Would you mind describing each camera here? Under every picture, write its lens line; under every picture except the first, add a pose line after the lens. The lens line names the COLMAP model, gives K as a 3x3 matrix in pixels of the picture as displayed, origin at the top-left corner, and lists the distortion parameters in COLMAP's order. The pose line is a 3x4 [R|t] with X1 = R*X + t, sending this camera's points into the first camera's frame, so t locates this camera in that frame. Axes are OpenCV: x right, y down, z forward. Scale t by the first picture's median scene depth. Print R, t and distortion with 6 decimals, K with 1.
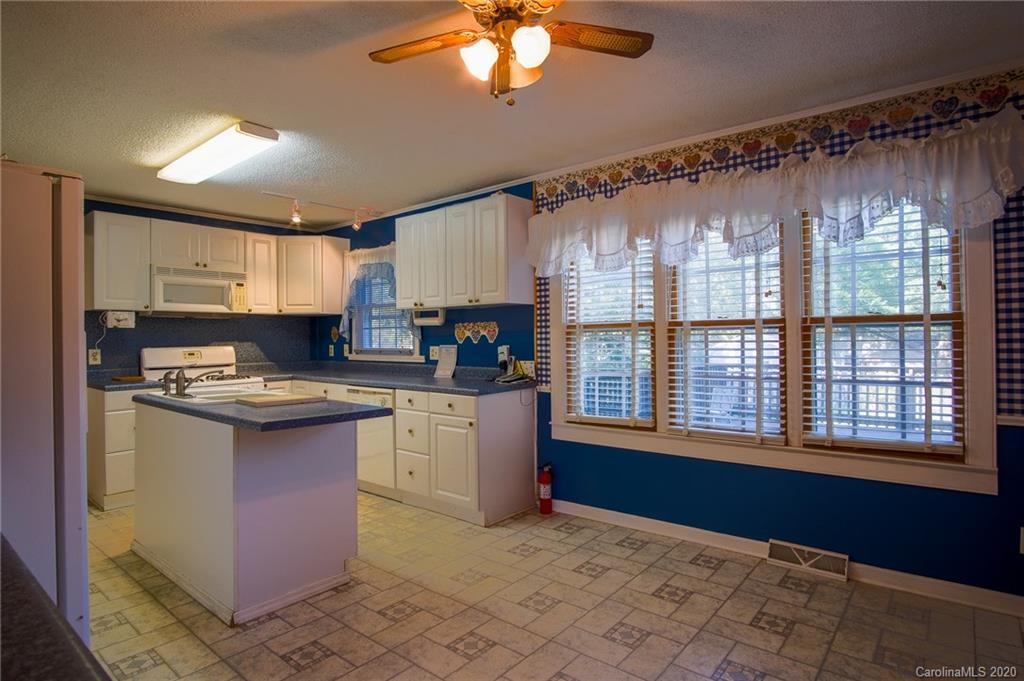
lens RADIAL K [[550.3, 0, 516.0], [0, 550.3, 339.7], [0, 0, 1]] dist [-0.026478, -0.000692]
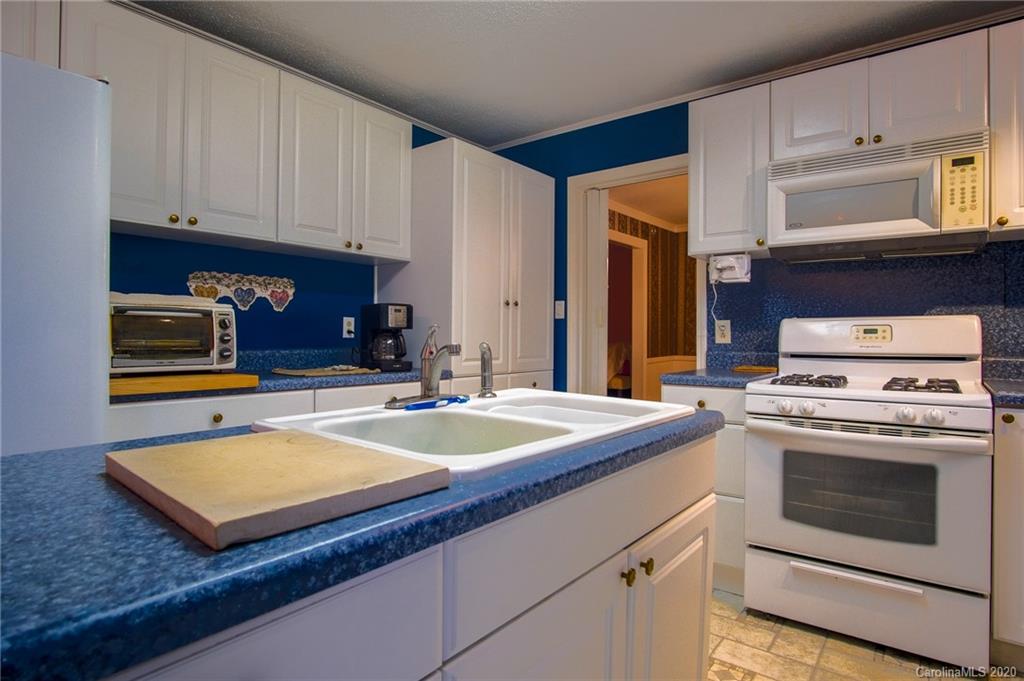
lens RADIAL K [[550.3, 0, 513.2], [0, 550.3, 338.2], [0, 0, 1]] dist [-0.026478, -0.000692]
pose [[0.028887, 0.016247, -0.999451, -0.116255], [-0.011340, 0.999809, 0.015925, 0.029480], [0.999518, 0.010873, 0.029066, 0.678376]]
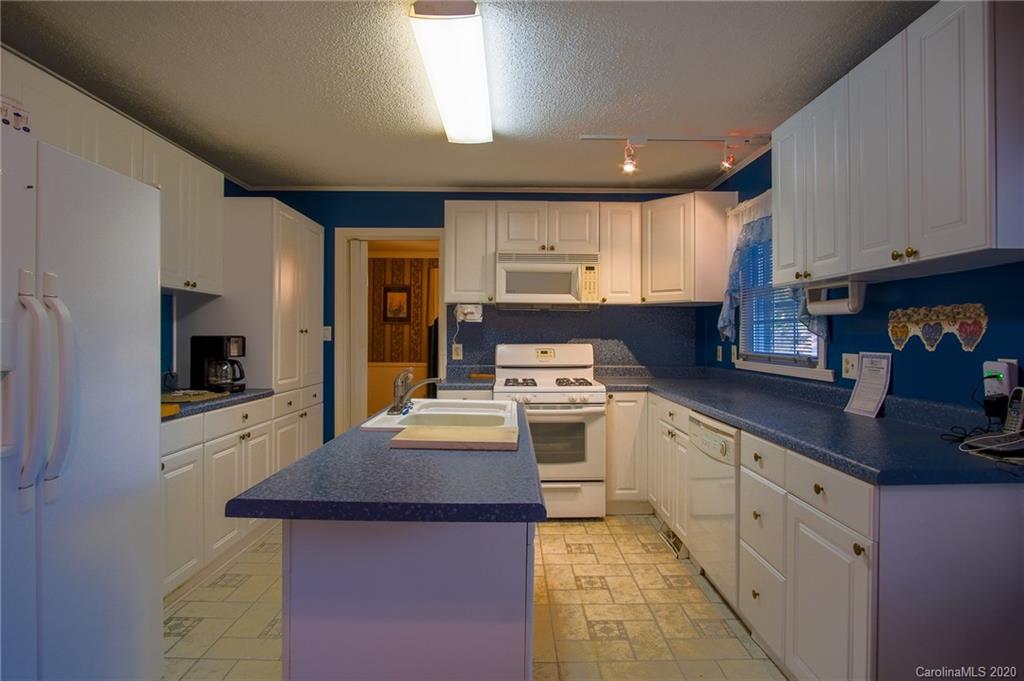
lens RADIAL K [[550.3, 0, 514.4], [0, 550.3, 336.6], [0, 0, 1]] dist [-0.026478, -0.000692]
pose [[0.645895, 0.013314, -0.763310, 0.044754], [-0.013918, 0.999887, 0.005664, -0.003014], [0.763299, 0.006966, 0.646008, 0.405656]]
